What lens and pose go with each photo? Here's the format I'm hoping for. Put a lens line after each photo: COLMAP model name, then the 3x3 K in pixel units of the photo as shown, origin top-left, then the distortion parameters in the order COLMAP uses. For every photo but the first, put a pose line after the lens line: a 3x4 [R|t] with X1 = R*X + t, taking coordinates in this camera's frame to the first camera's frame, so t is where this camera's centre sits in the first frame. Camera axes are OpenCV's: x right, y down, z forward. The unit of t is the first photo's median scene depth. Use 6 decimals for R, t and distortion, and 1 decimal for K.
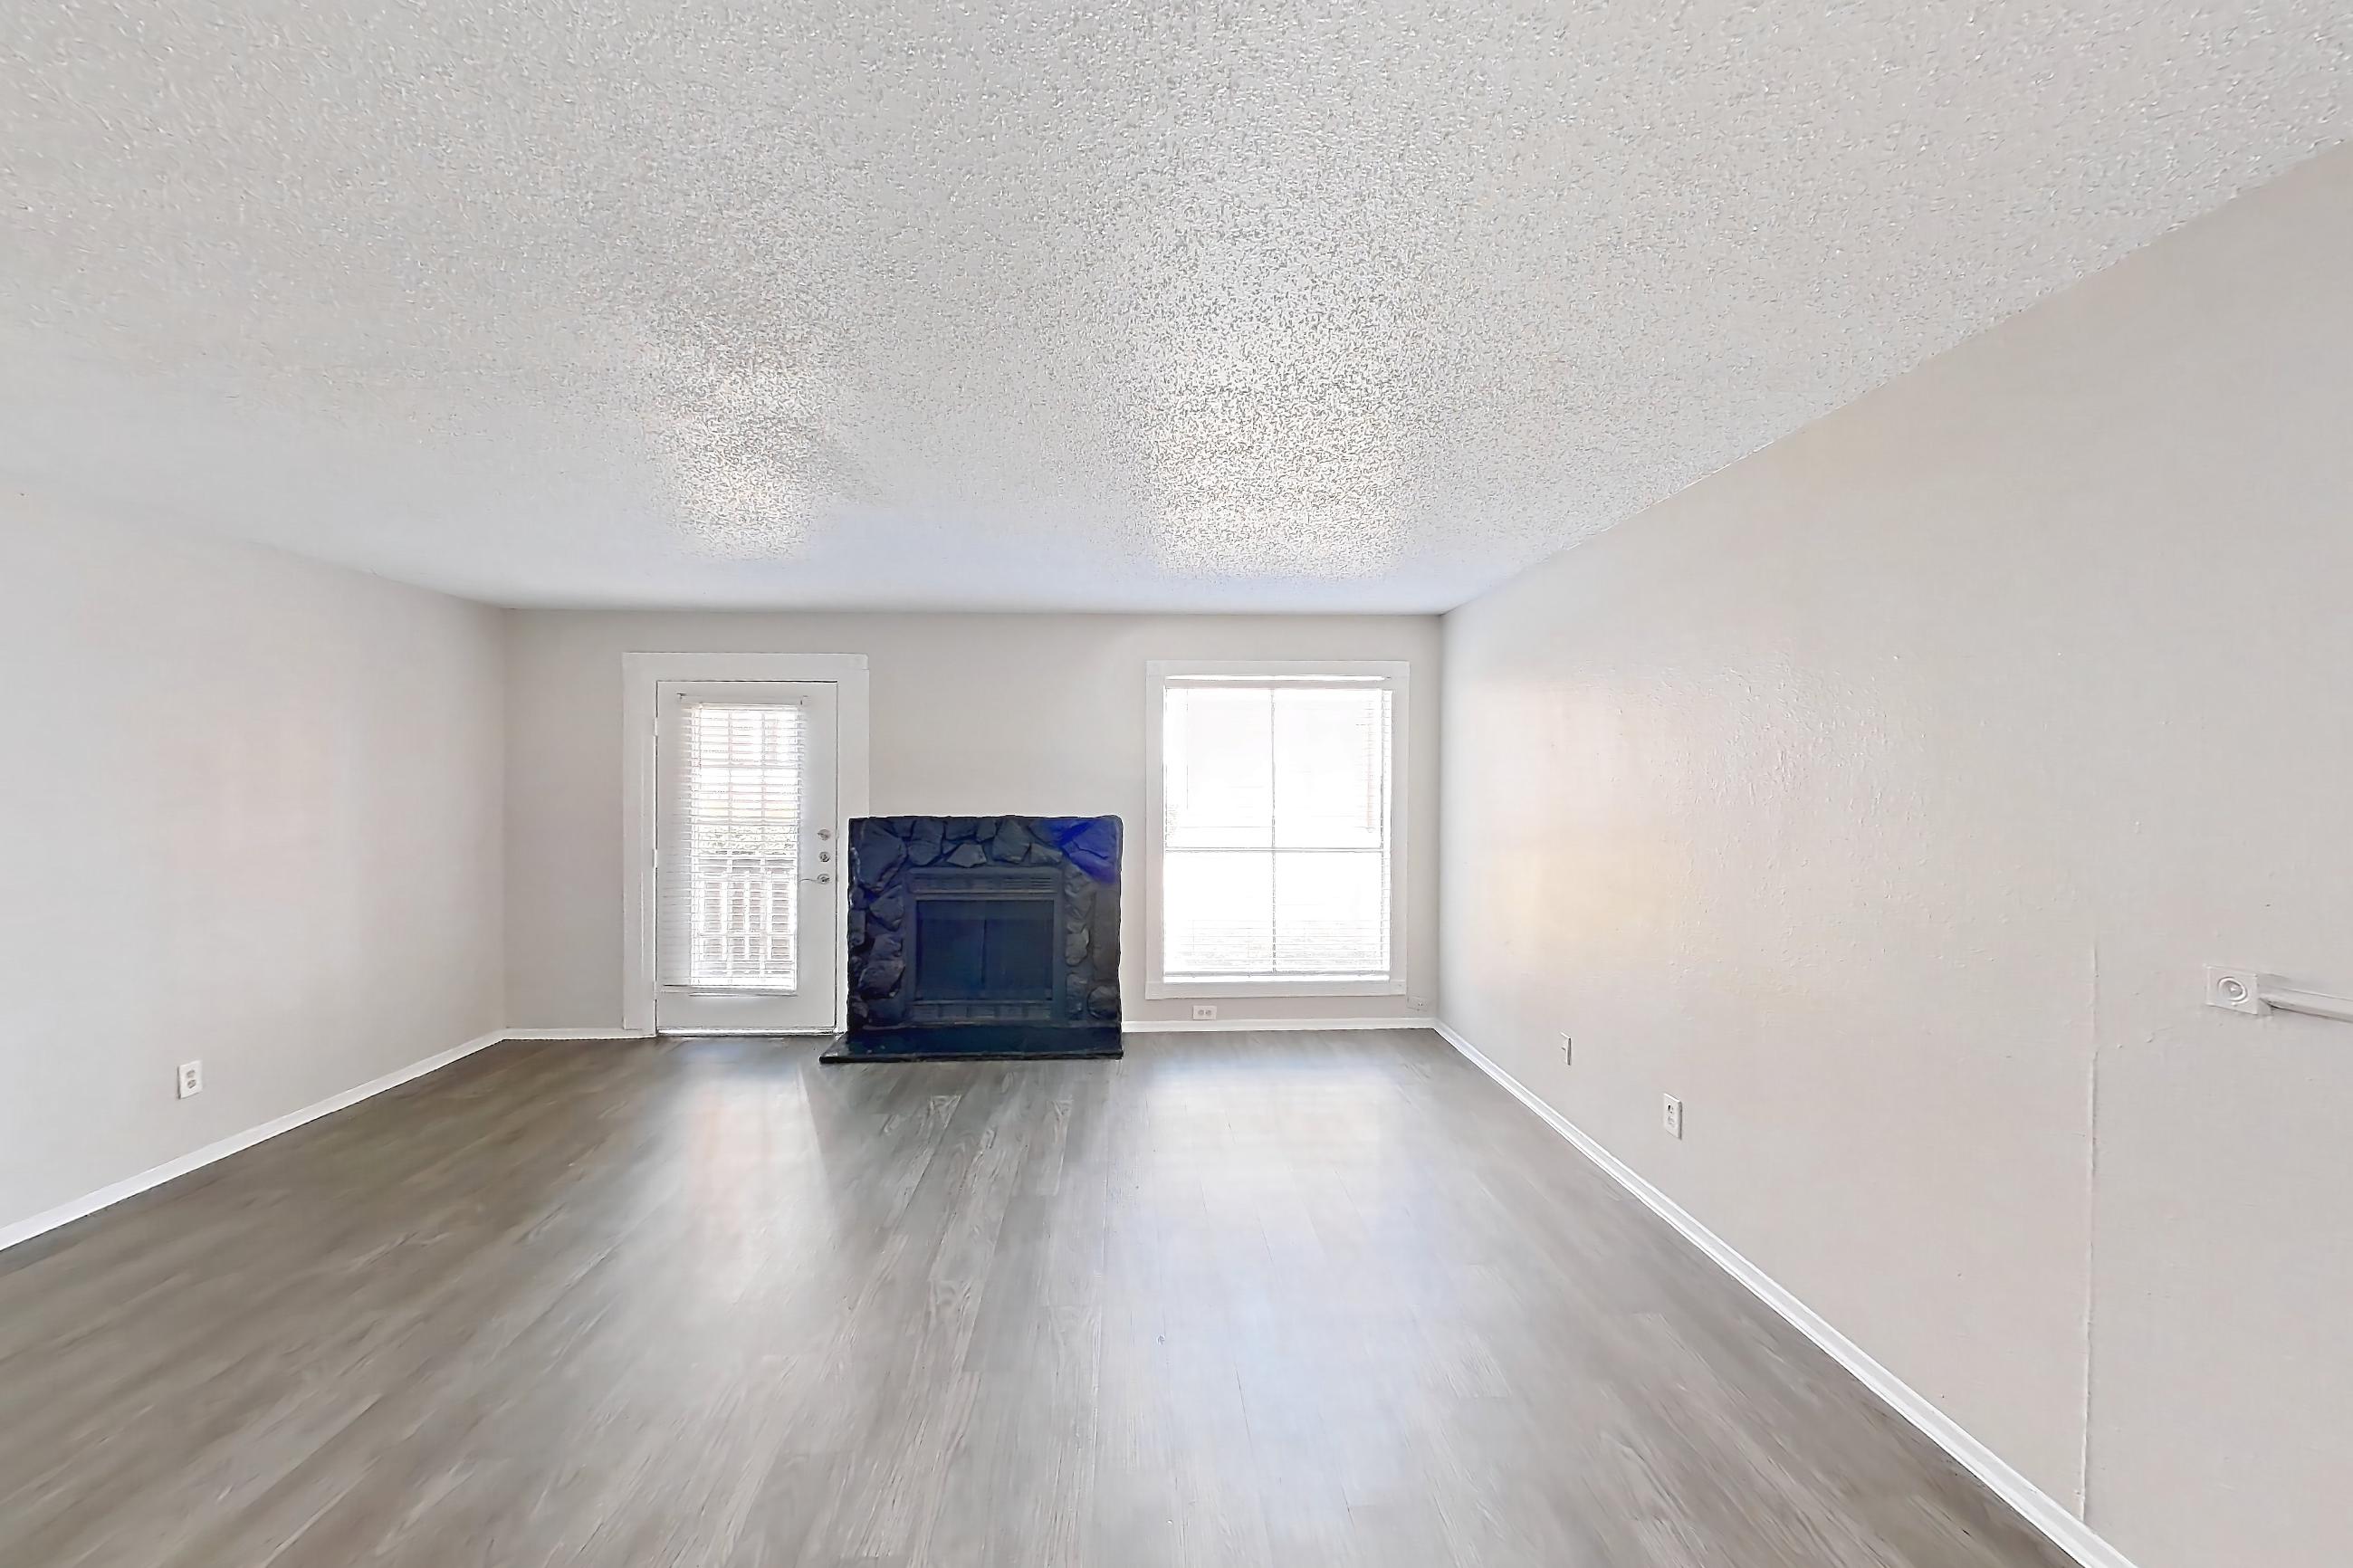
lens RADIAL K [[988.3, 0, 1176.5], [0, 988.3, 784.0], [0, 0, 1]] dist [-0.001358, 0.000599]
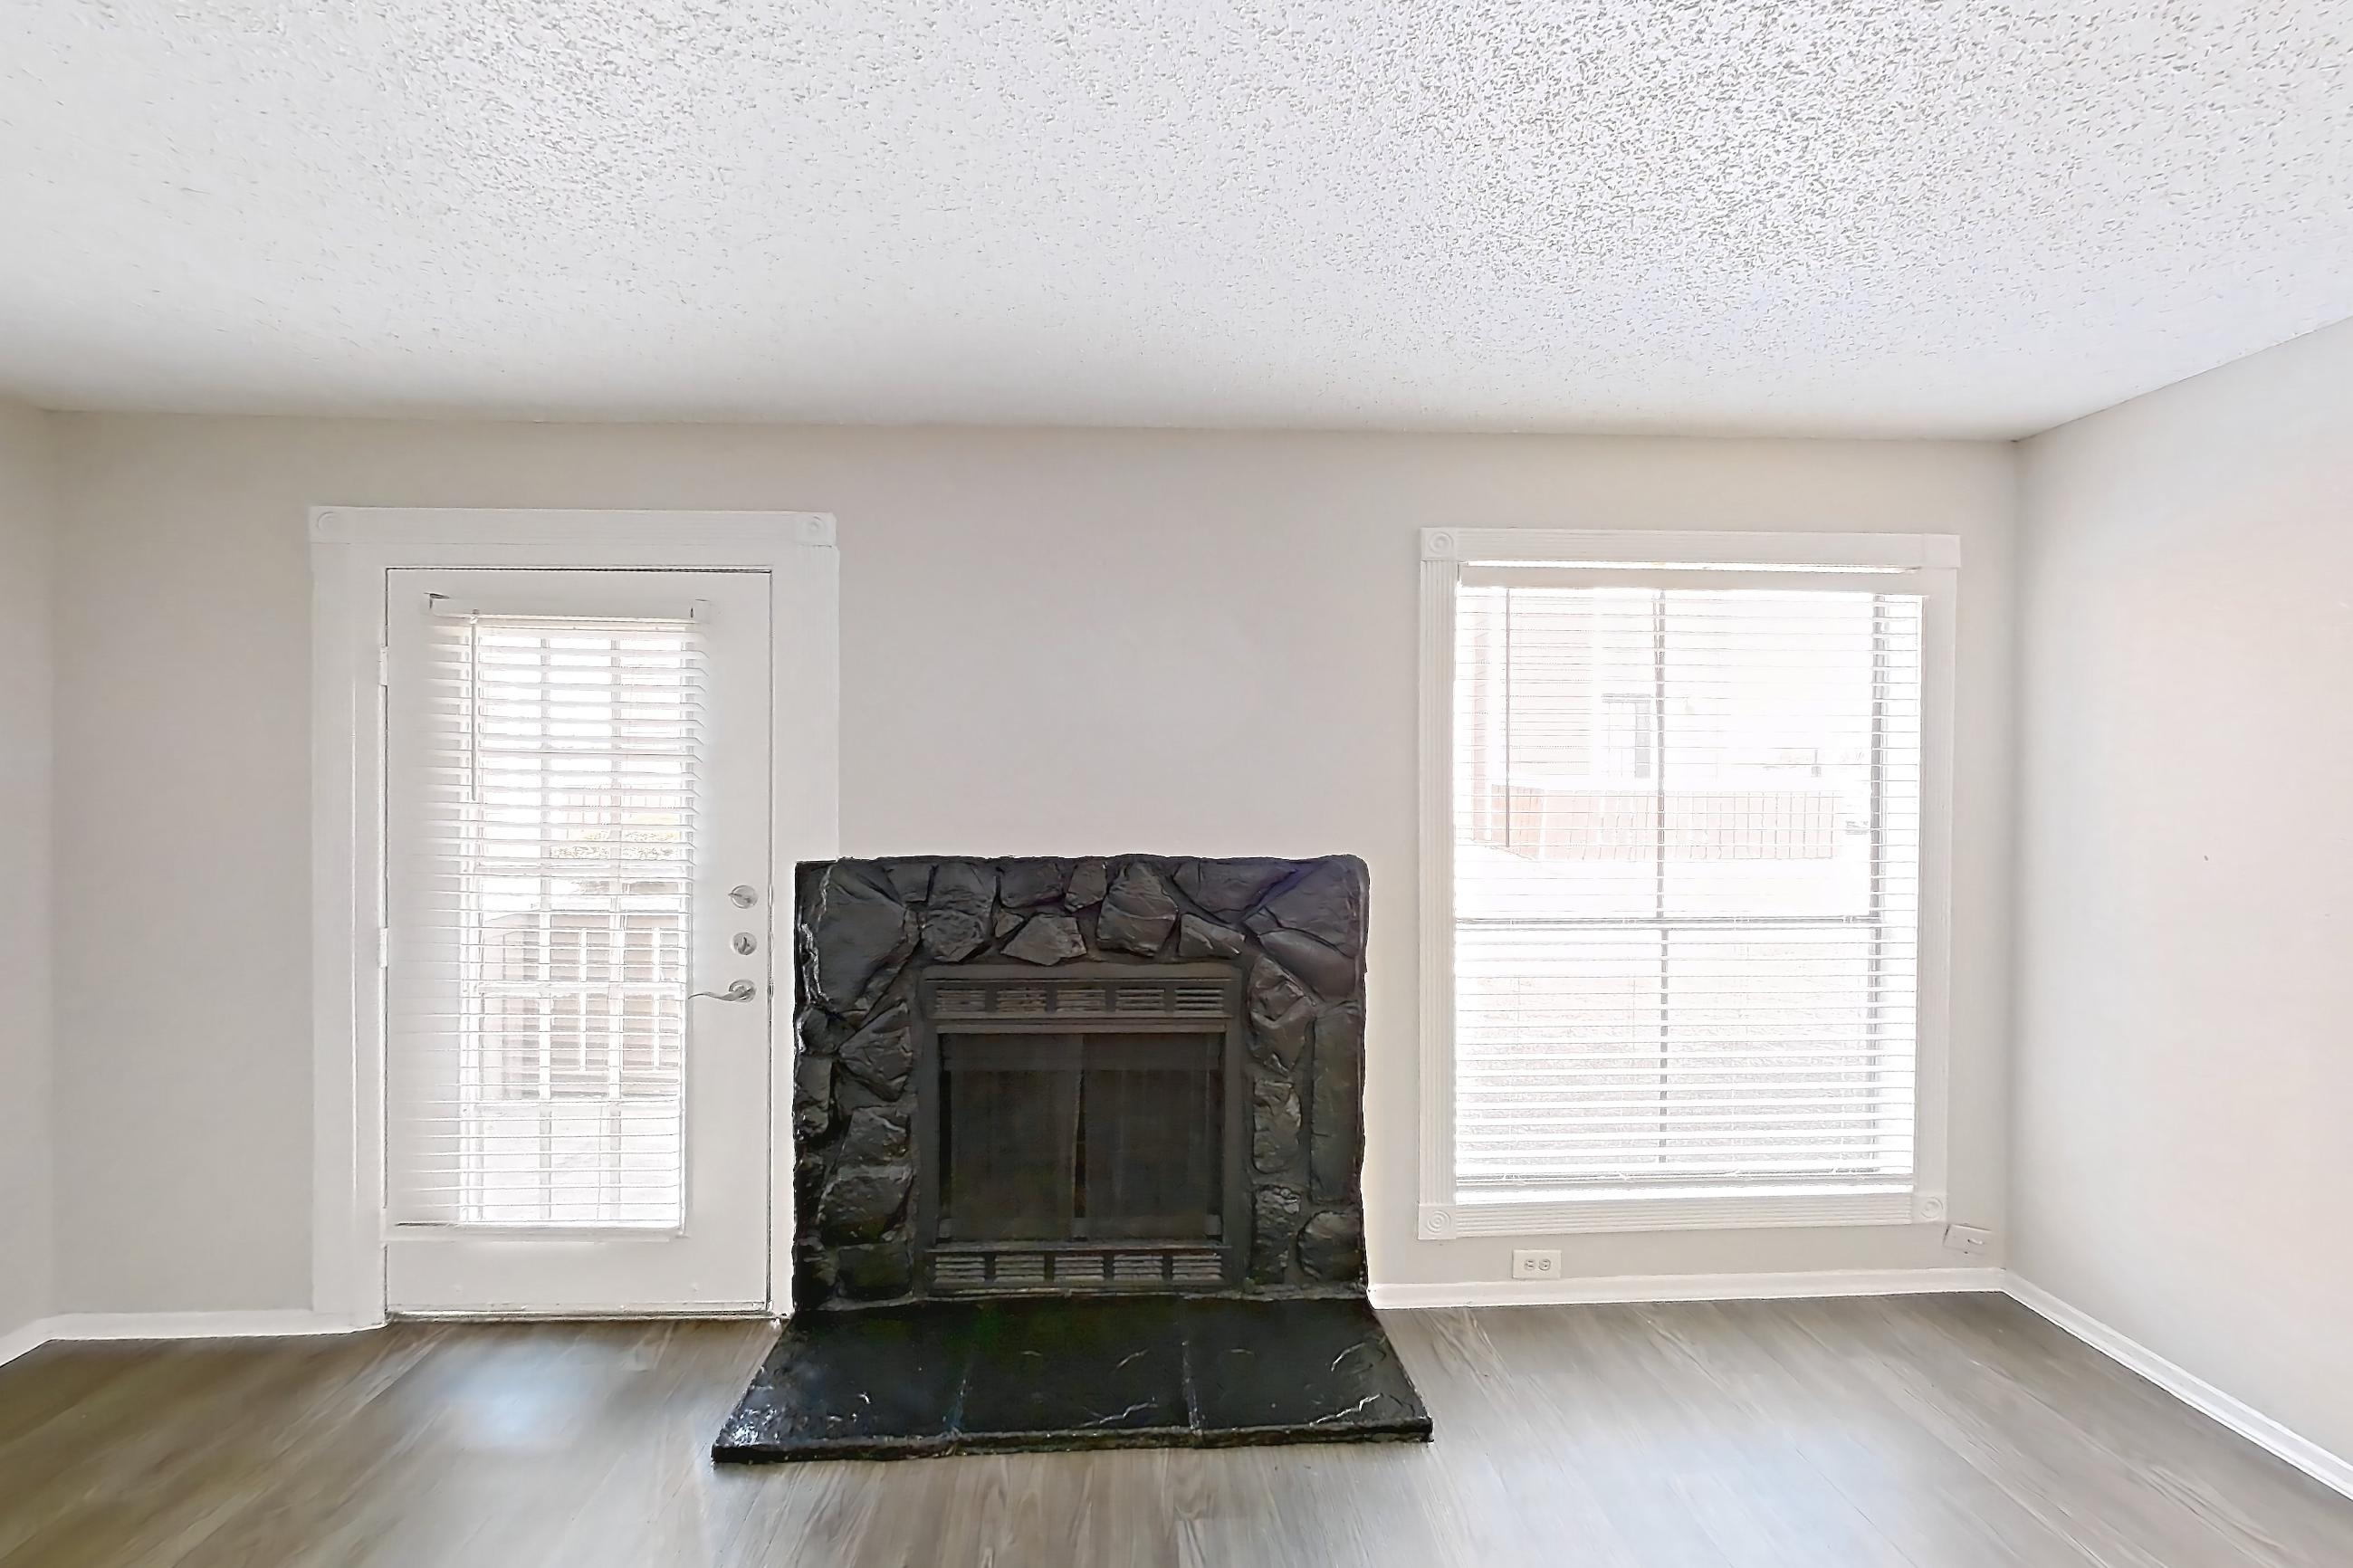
lens RADIAL K [[988.3, 0, 1176.5], [0, 988.3, 784.0], [0, 0, 1]] dist [-0.001358, 0.000599]
pose [[0.999999, 0.000203, -0.001445, -0.148729], [-0.000199, 0.999997, 0.002434, -0.003562], [0.001445, -0.002434, 0.999996, 0.526766]]
